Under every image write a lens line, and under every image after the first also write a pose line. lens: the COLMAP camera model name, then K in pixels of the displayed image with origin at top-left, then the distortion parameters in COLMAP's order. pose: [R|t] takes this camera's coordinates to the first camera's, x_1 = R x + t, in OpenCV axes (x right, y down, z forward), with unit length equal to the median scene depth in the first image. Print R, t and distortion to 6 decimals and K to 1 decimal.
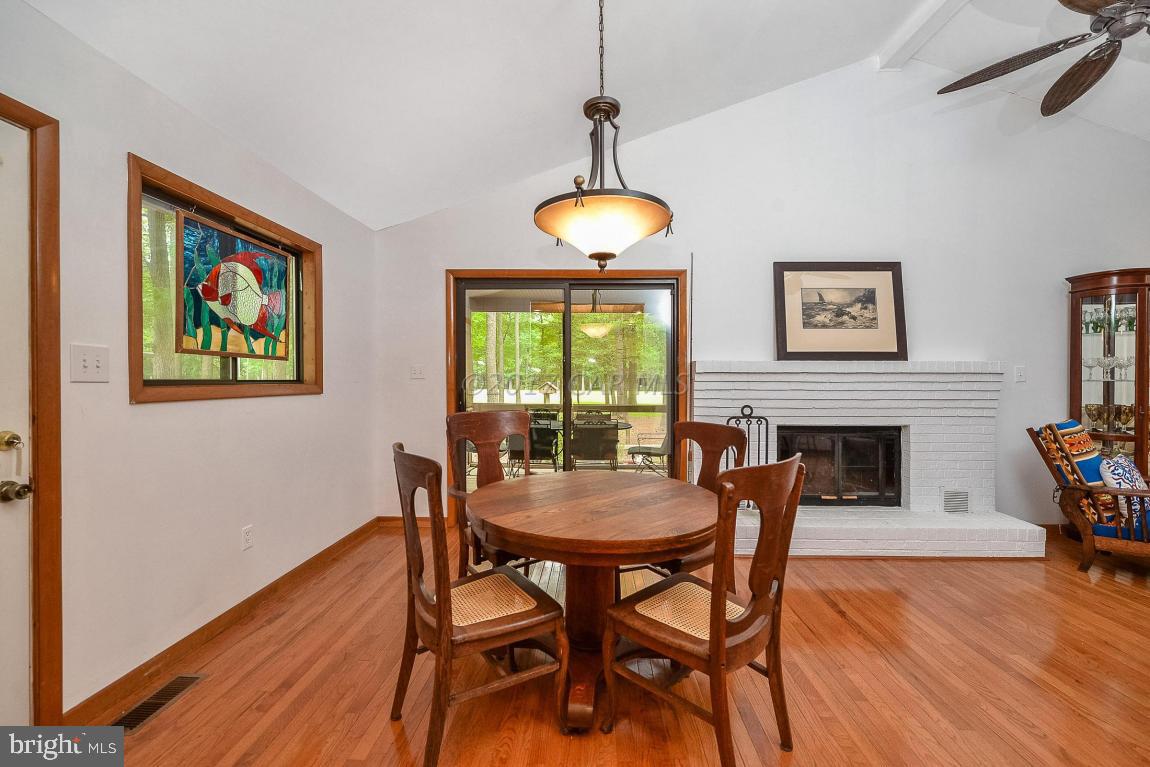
lens RADIAL K [[471.0, 0, 569.8], [0, 471.0, 387.4], [0, 0, 1]] dist [-0.012427, -0.002034]
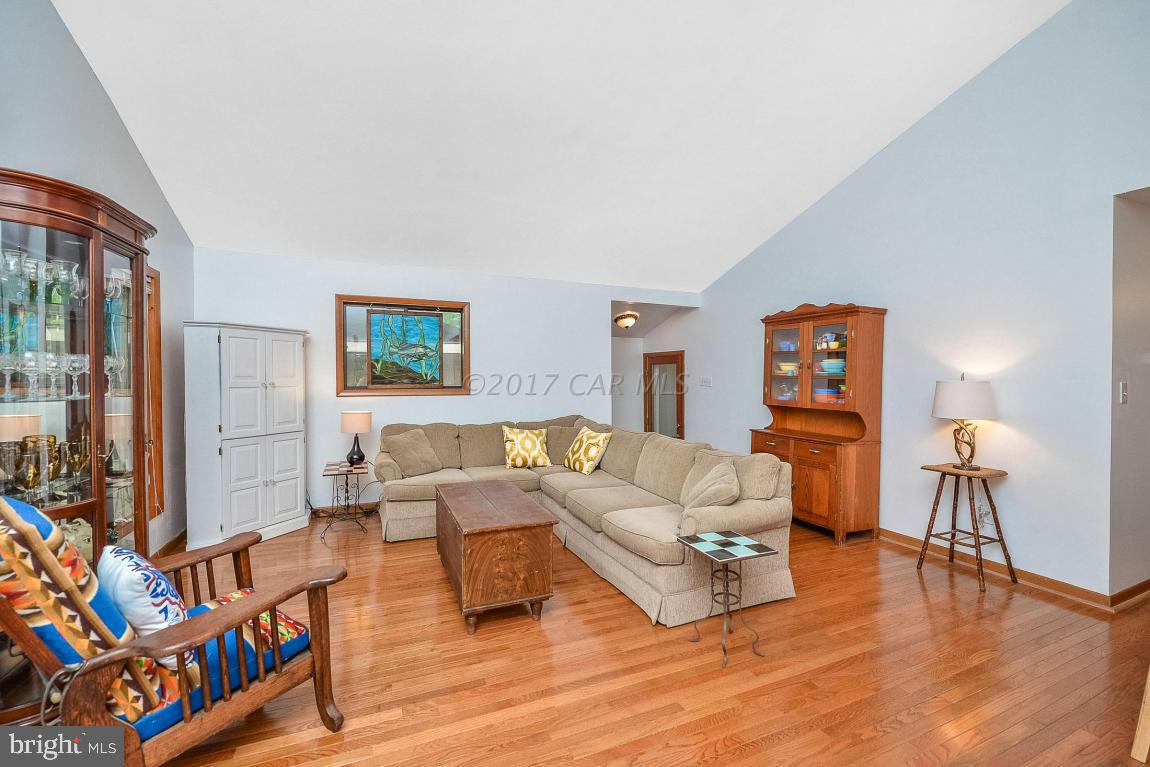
lens RADIAL K [[471.0, 0, 577.2], [0, 471.0, 378.7], [0, 0, 1]] dist [-0.012427, -0.002034]
pose [[-0.438336, -0.007963, 0.898776, 0.505162], [0.008972, 0.999872, 0.013235, -0.043903], [-0.898767, 0.013866, -0.438208, 0.757440]]
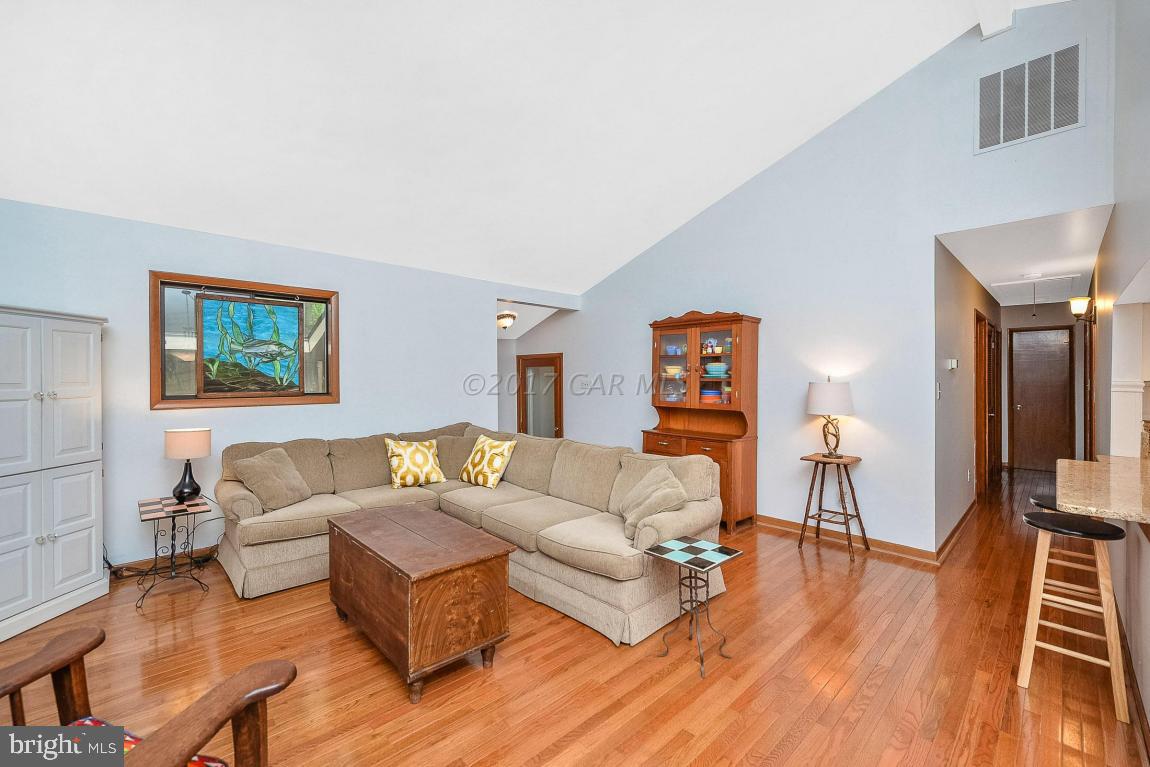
lens RADIAL K [[471.0, 0, 576.0], [0, 471.0, 376.3], [0, 0, 1]] dist [-0.012427, -0.002034]
pose [[-0.719665, 0.003263, 0.694313, 0.694573], [0.010478, 0.999926, 0.006161, -0.048220], [-0.694242, 0.011708, -0.719646, 0.876580]]
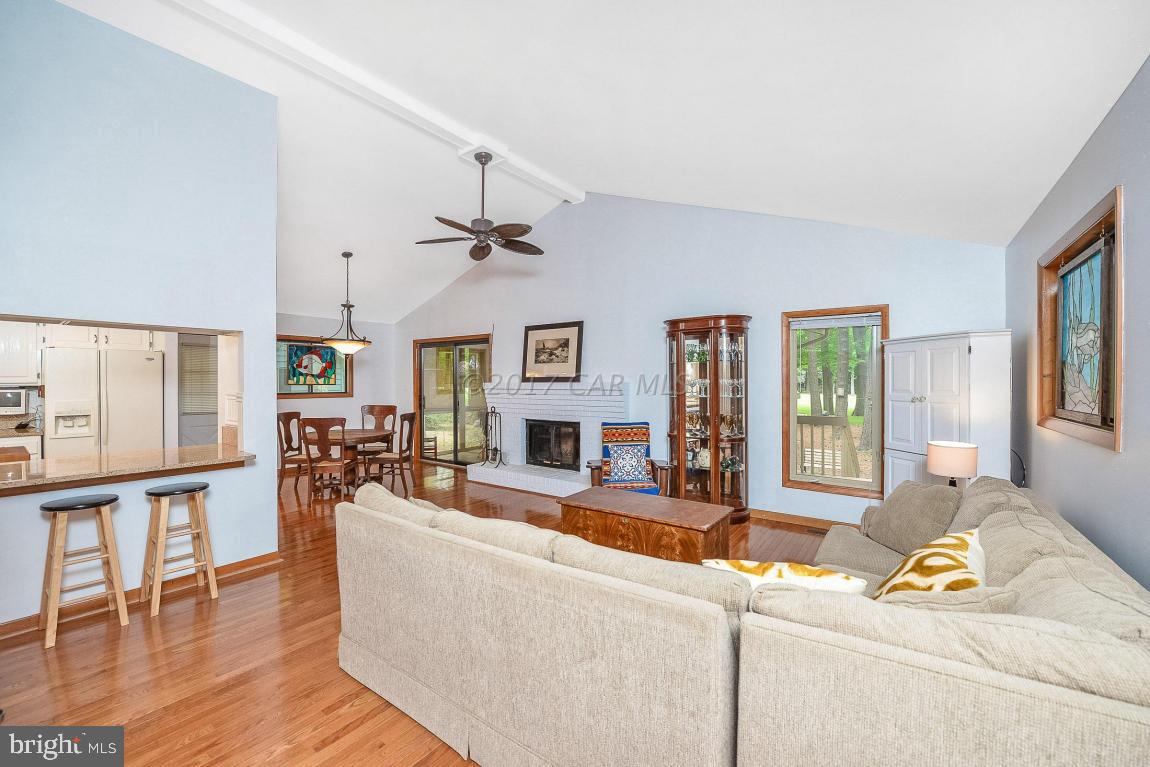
lens RADIAL K [[468.3, 0, 556.6], [0, 468.3, 379.7], [0, 0, 1]] dist [-0.011743, 0.000566]
pose [[0.818413, -0.007436, -0.574583, 1.861362], [-0.003547, 0.999832, -0.017992, -0.041873], [0.574620, 0.016763, 0.818249, -0.446256]]
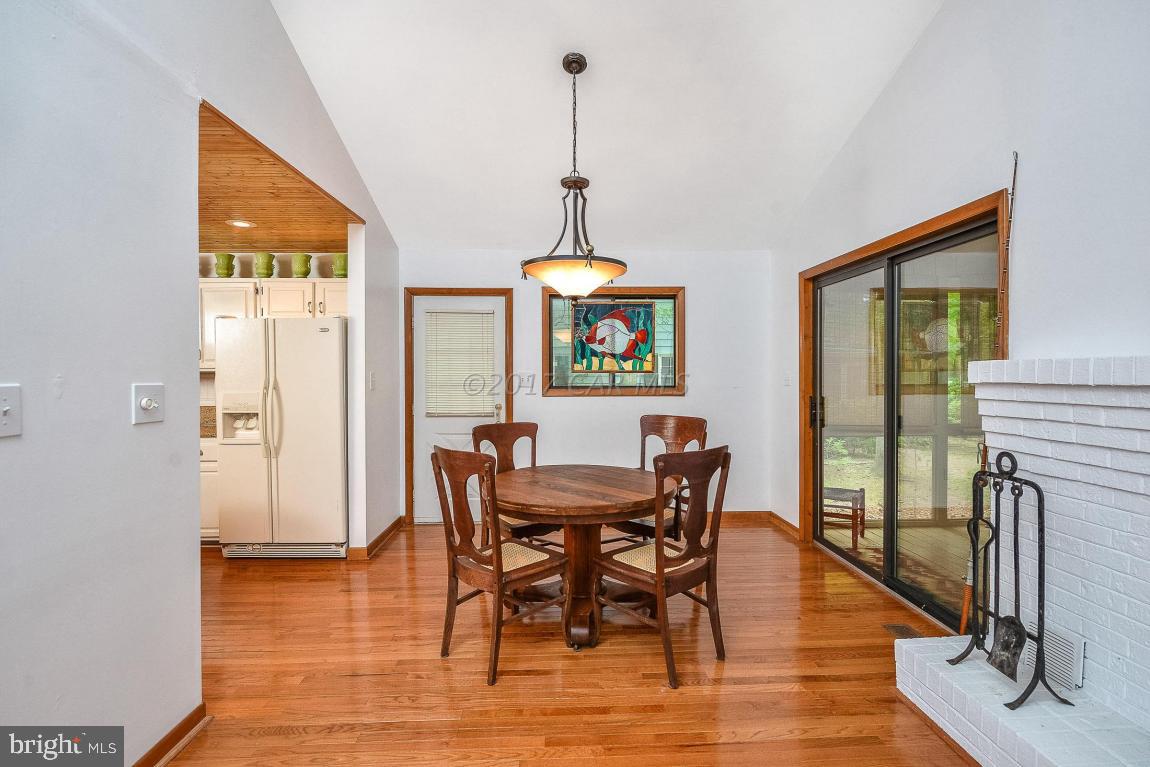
lens RADIAL K [[524.8, 0, 578.3], [0, 524.8, 383.6], [0, 0, 1]] dist [-0.006945, -0.003444]
pose [[0.086701, 0.013866, -0.996138, 0.972077], [-0.009200, 0.999872, 0.013118, -0.039604], [0.996192, 0.008028, 0.086817, 0.569843]]
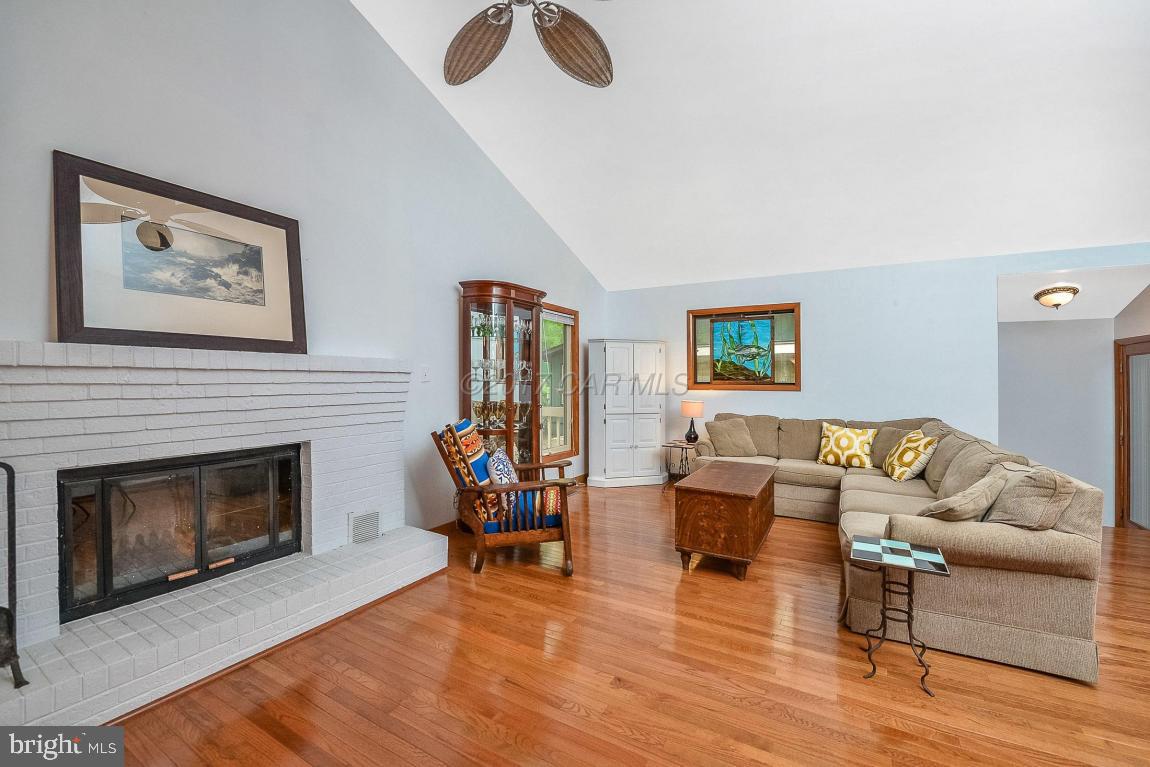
lens RADIAL K [[471.0, 0, 598.8], [0, 471.0, 376.6], [0, 0, 1]] dist [-0.012427, -0.002034]
pose [[0.434112, 0.005368, 0.900843, 0.294591], [0.008821, 0.999909, -0.010209, -0.011798], [-0.900816, 0.012379, 0.434025, 0.302393]]
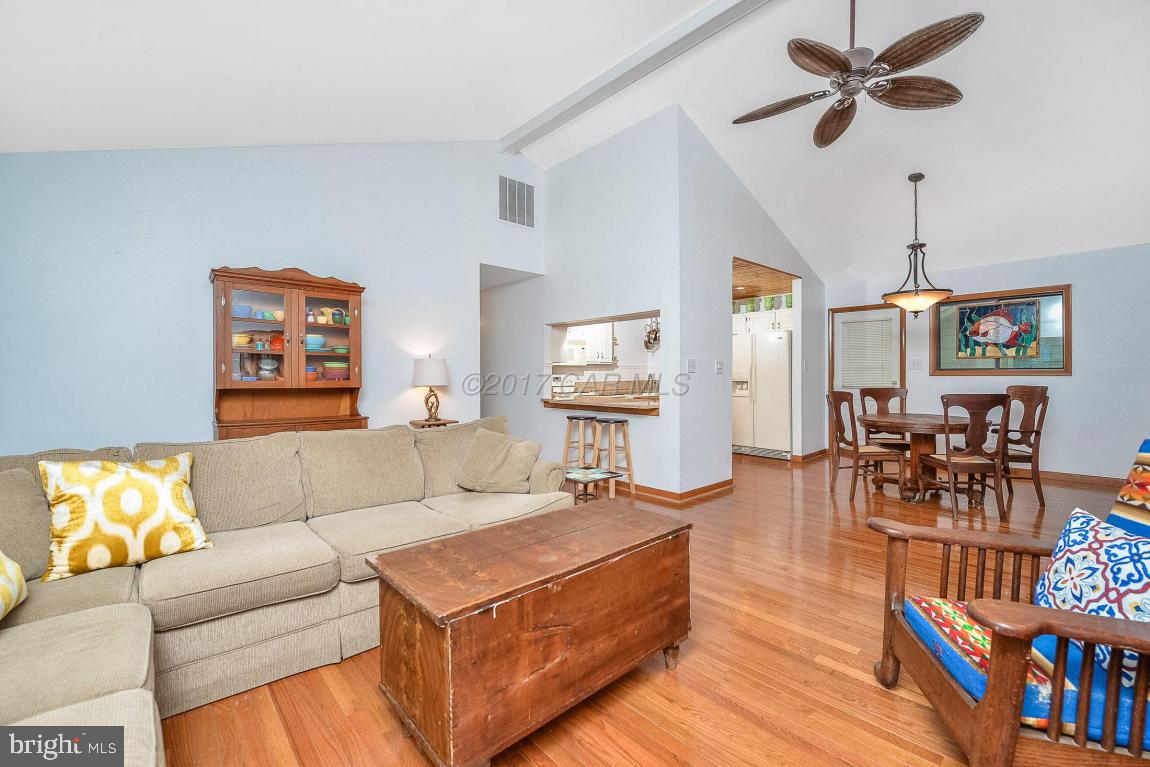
lens RADIAL K [[471.0, 0, 593.5], [0, 471.0, 376.8], [0, 0, 1]] dist [-0.012427, -0.002034]
pose [[-0.694842, 0.000054, -0.719162, 1.773738], [-0.011426, 0.999873, 0.011114, 0.016648], [0.719071, 0.015939, -0.694753, 0.940019]]
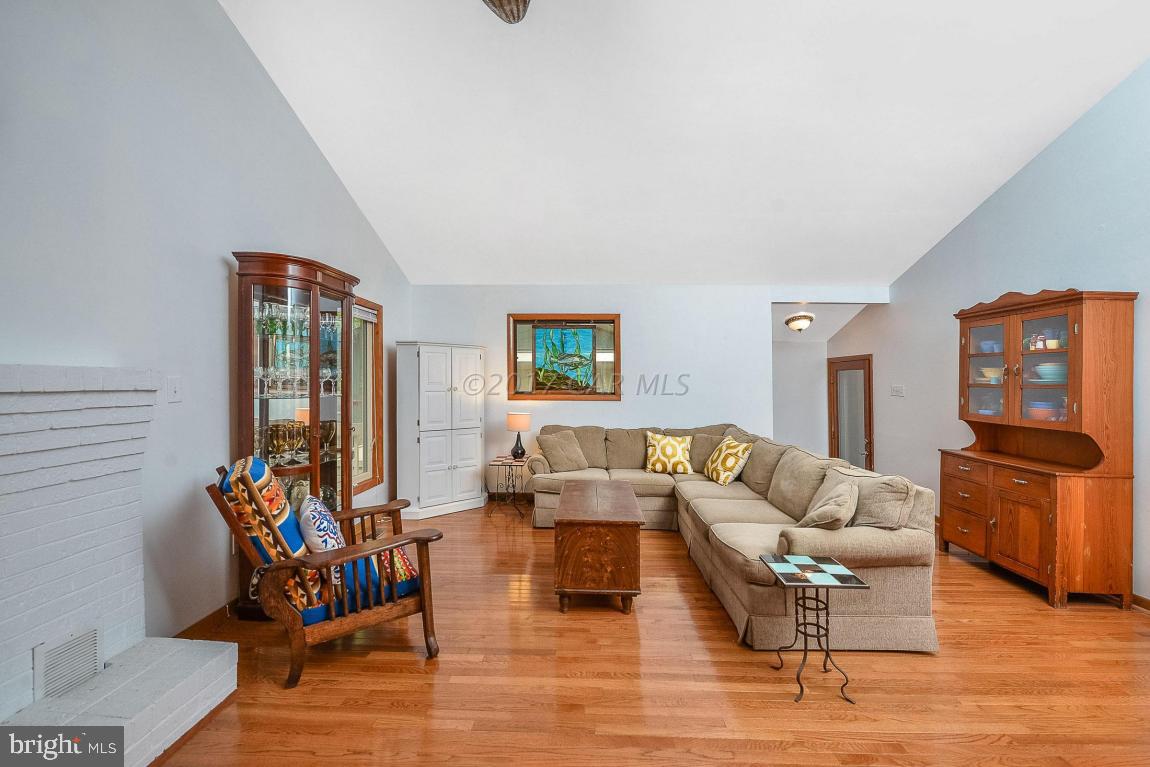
lens RADIAL K [[471.0, 0, 582.0], [0, 471.0, 384.5], [0, 0, 1]] dist [-0.012427, -0.002034]
pose [[-0.023127, -0.005651, 0.999717, 0.404182], [0.007172, 0.999957, 0.005818, -0.041345], [-0.999707, 0.007304, -0.023086, 0.562007]]
